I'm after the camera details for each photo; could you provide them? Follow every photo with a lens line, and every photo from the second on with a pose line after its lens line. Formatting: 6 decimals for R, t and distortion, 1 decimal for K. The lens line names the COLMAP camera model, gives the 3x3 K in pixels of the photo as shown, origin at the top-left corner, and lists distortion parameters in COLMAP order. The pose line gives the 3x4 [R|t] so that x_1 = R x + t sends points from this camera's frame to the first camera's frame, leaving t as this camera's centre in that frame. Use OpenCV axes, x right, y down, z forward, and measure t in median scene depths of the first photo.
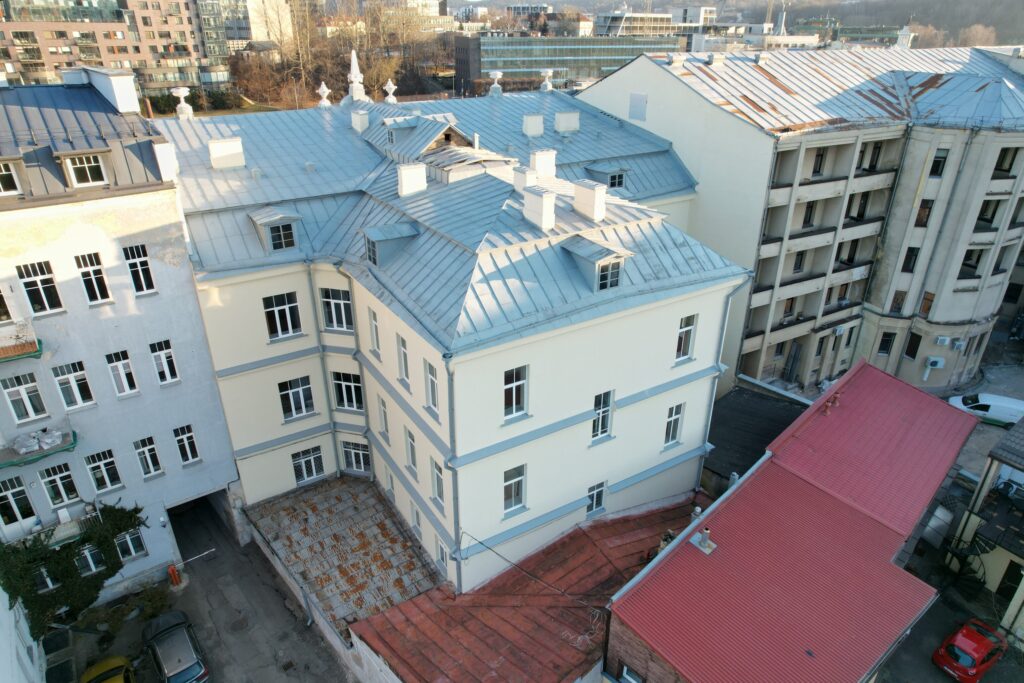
lens RADIAL K [[653.9, 0, 512.0], [0, 653.9, 341.5], [0, 0, 1]] dist [-0.085881, 0.078775]
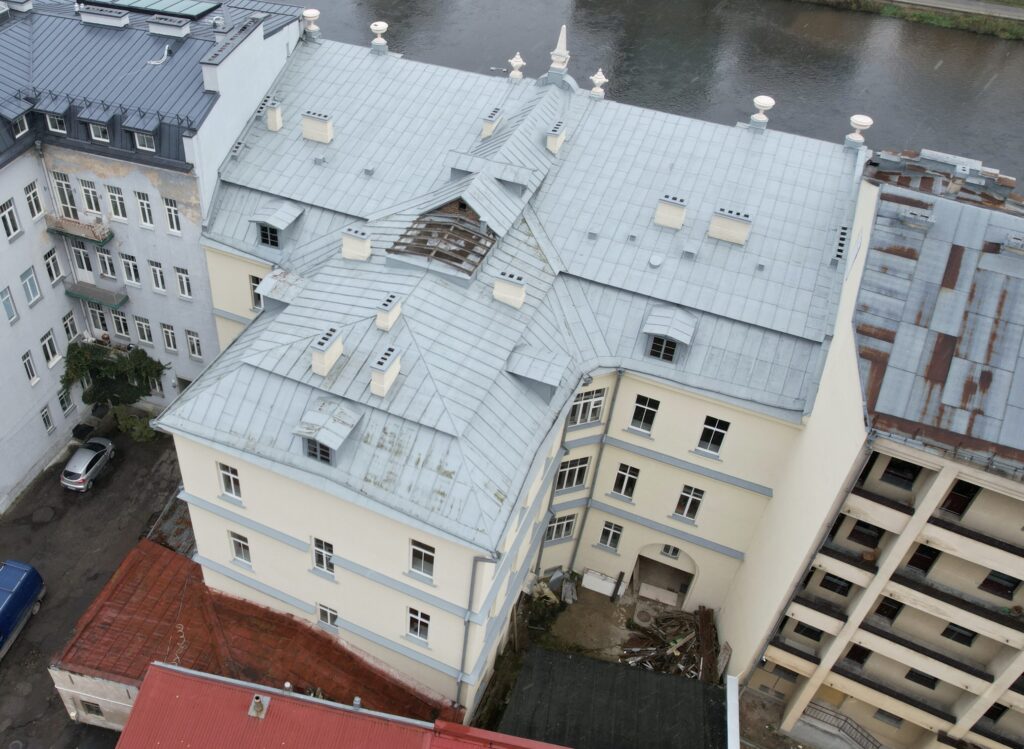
lens RADIAL K [[900.7, 0, 371.6], [0, 900.7, 372.6], [0, 0, 1]] dist [-0.057193, 0.019783]
pose [[0.520162, 0.565906, -0.639674, 0.777693], [-0.378526, 0.824149, 0.421302, -0.627293], [0.765604, 0.022988, 0.642901, 0.145391]]
